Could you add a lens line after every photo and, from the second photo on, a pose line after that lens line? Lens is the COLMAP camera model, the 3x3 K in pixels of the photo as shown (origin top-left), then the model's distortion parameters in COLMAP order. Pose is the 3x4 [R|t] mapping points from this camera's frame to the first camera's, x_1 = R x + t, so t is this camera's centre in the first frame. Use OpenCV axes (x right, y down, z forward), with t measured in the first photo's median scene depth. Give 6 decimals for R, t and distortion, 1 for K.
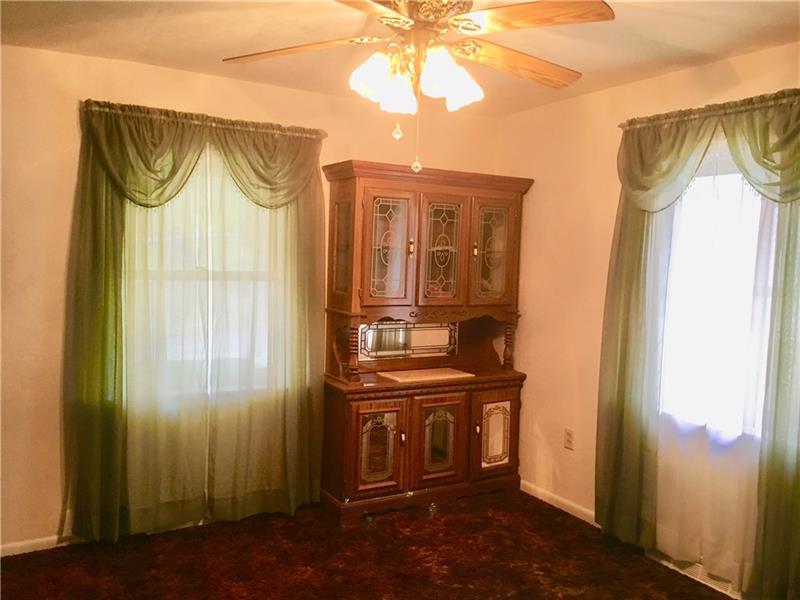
lens RADIAL K [[682.4, 0, 398.3], [0, 682.4, 300.9], [0, 0, 1]] dist [0.047748, -0.088700]
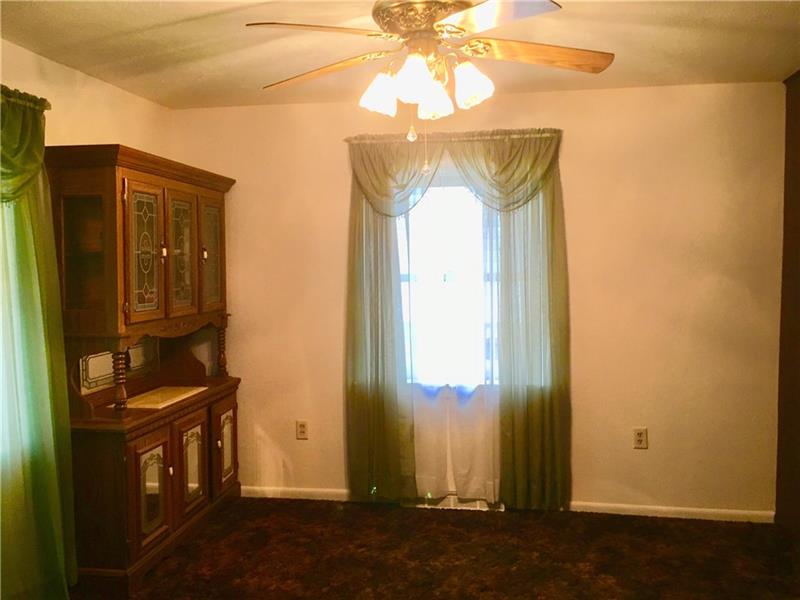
lens RADIAL K [[682.4, 0, 397.7], [0, 682.4, 297.2], [0, 0, 1]] dist [0.047748, -0.088700]
pose [[0.620114, -0.075965, 0.780825, -0.490055], [0.082899, 0.996074, 0.031069, -0.022858], [-0.780120, 0.045463, 0.623976, 0.232321]]
